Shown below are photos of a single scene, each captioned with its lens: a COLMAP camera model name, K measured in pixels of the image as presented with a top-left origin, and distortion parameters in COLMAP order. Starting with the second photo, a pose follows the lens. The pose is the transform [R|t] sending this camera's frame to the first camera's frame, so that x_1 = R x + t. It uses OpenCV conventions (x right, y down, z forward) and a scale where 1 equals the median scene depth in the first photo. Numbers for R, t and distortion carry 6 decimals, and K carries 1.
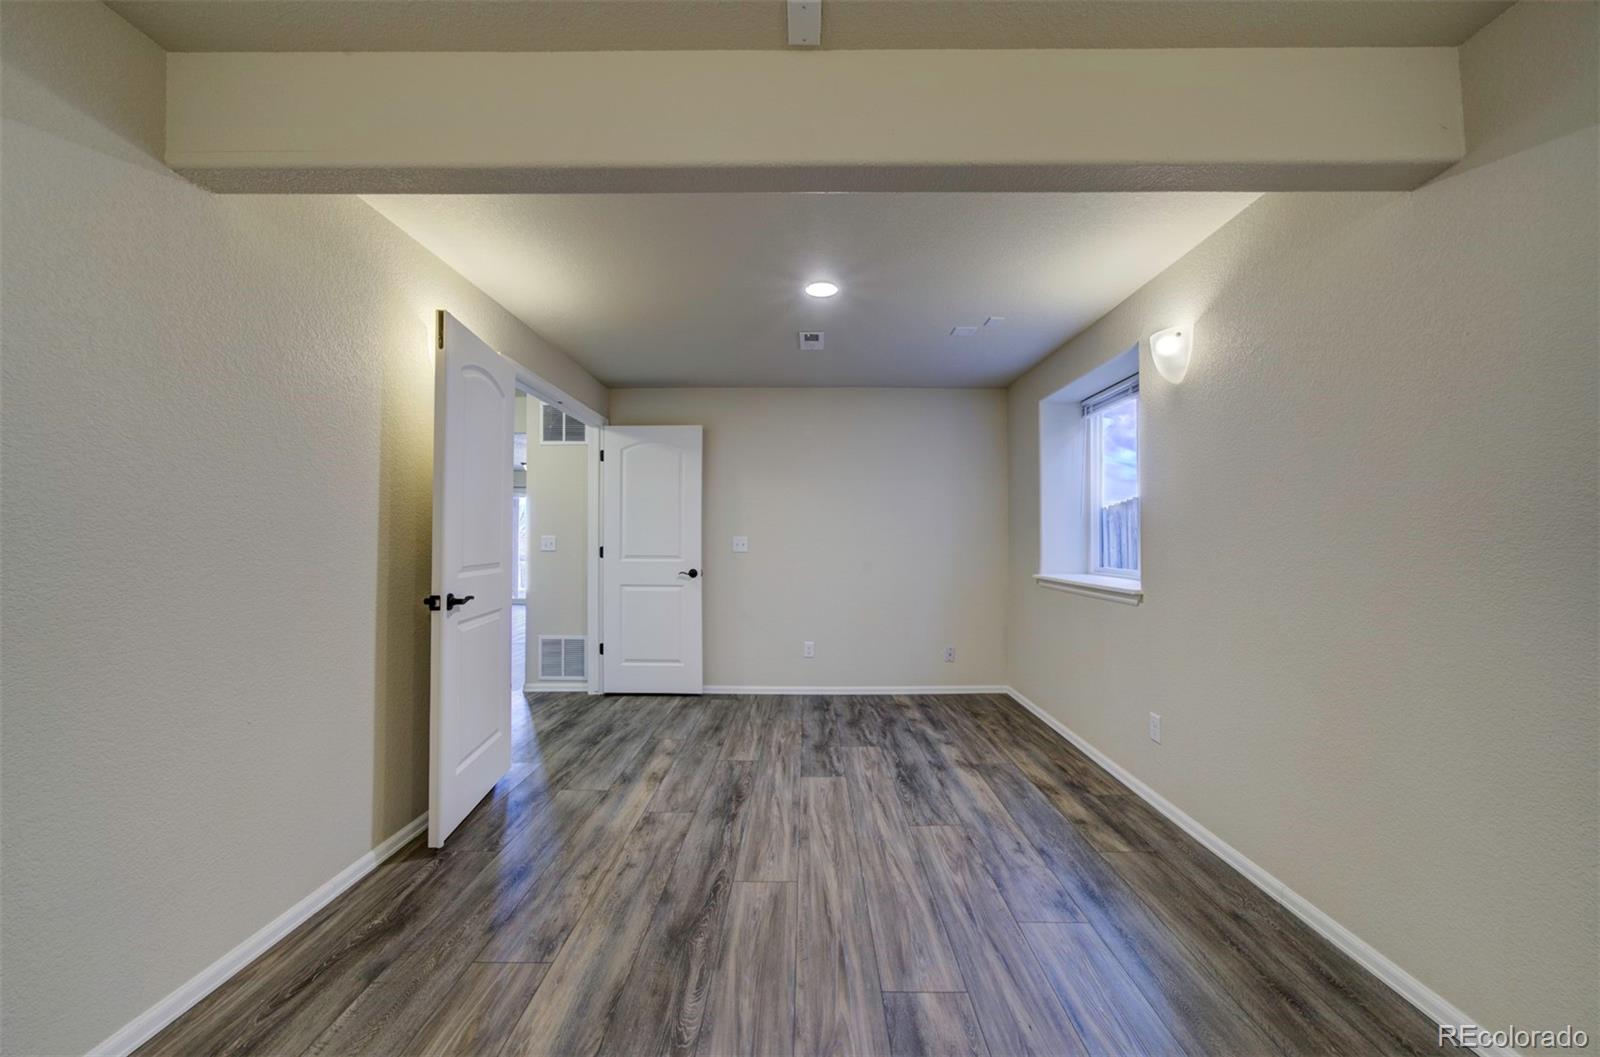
lens RADIAL K [[579.5, 0, 800.4], [0, 579.5, 535.9], [0, 0, 1]] dist [0.009809, 0.000117]
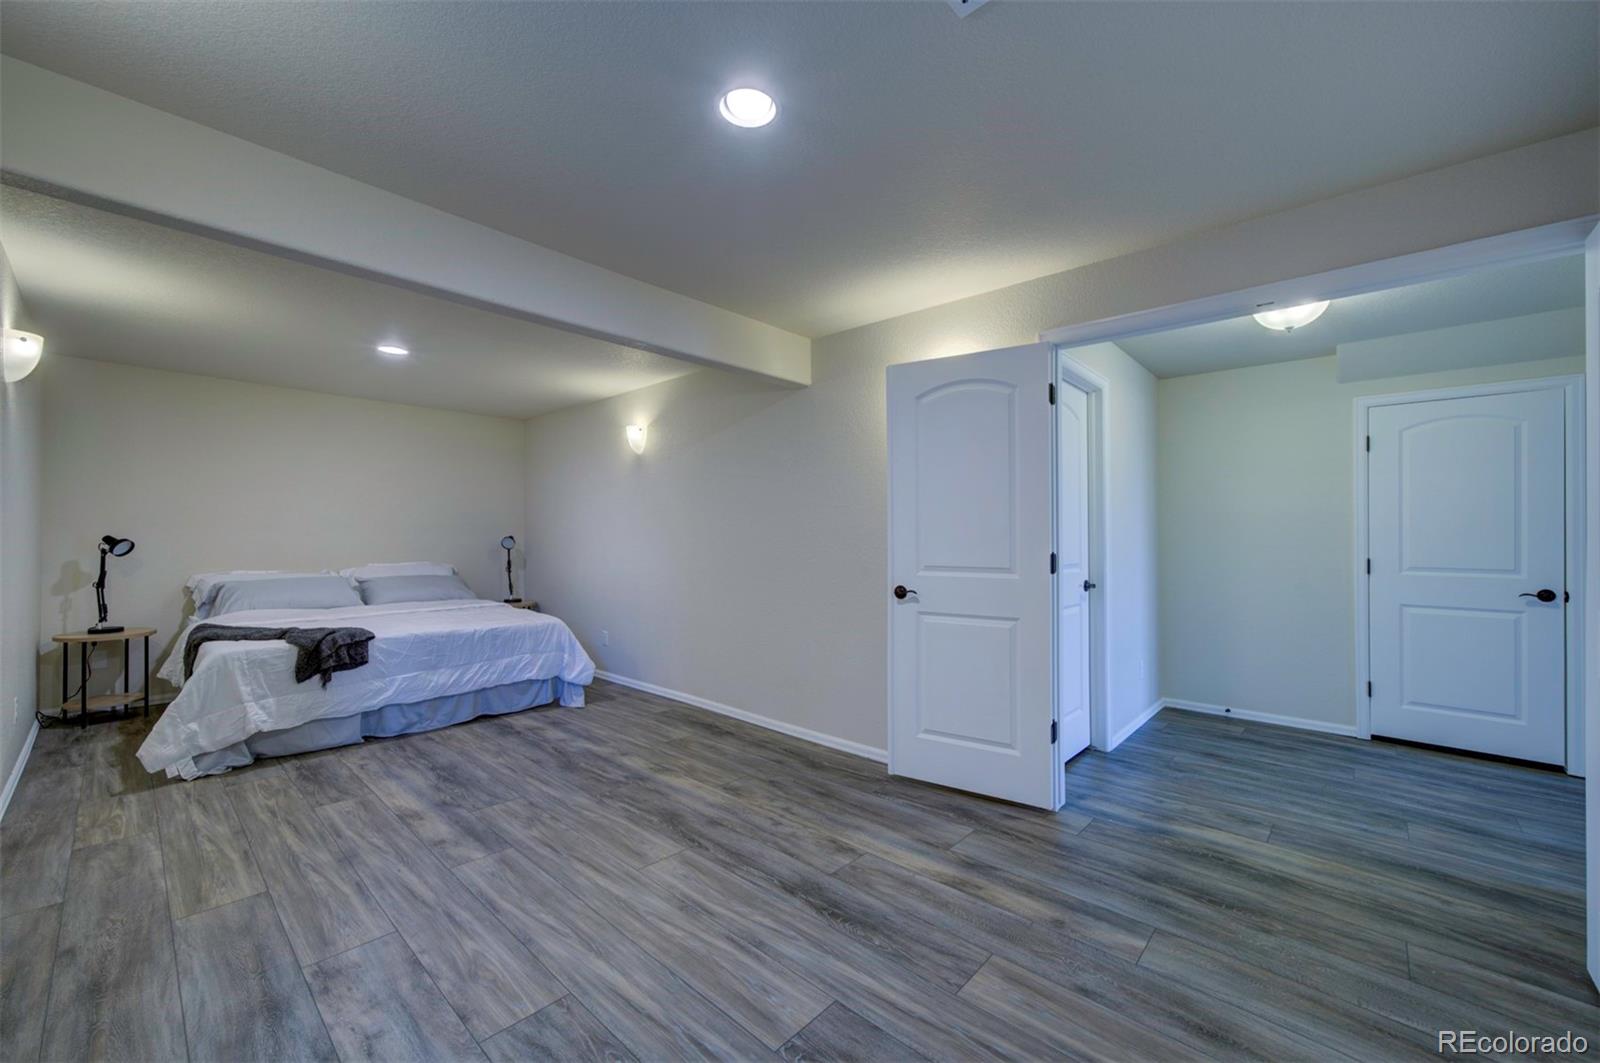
lens RADIAL K [[612.0, 0, 799.6], [0, 612.0, 538.8], [0, 0, 1]] dist [-0.002043, 0.000213]
pose [[-0.660464, -0.021911, -0.750538, 0.570585], [-0.008641, 0.999730, -0.021582, 0.029137], [0.750808, -0.007769, -0.660475, 1.757760]]
